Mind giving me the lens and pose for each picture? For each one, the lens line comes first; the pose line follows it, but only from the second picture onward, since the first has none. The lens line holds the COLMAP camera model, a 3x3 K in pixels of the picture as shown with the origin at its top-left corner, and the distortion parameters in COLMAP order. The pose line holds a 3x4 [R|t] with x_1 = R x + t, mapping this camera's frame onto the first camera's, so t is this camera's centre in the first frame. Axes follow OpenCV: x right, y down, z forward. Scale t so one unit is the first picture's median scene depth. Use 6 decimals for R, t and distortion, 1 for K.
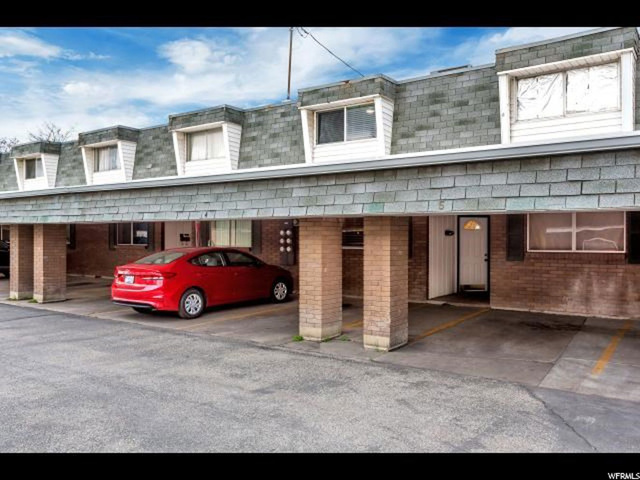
lens RADIAL K [[577.4, 0, 322.1], [0, 577.4, 238.0], [0, 0, 1]] dist [0.027275, -0.013503]
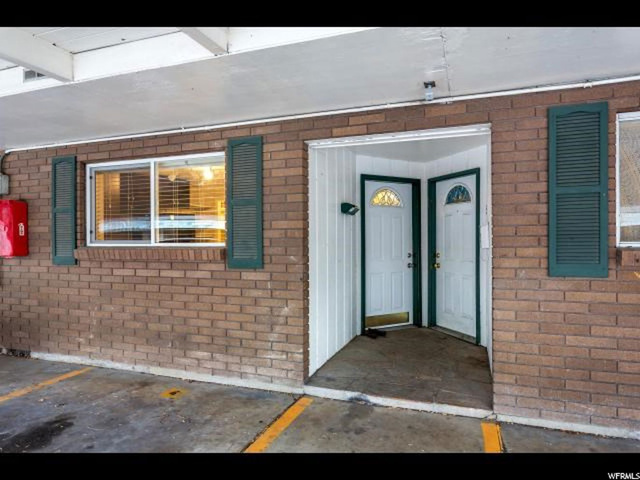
lens RADIAL K [[413.9, 0, 321.4], [0, 413.9, 240.9], [0, 0, 1]] dist [0.001204, 0.000272]
pose [[0.969852, -0.010243, 0.243479, 0.141146], [0.009614, 0.999947, 0.003771, 0.017600], [-0.243505, -0.001317, 0.969899, 0.815894]]
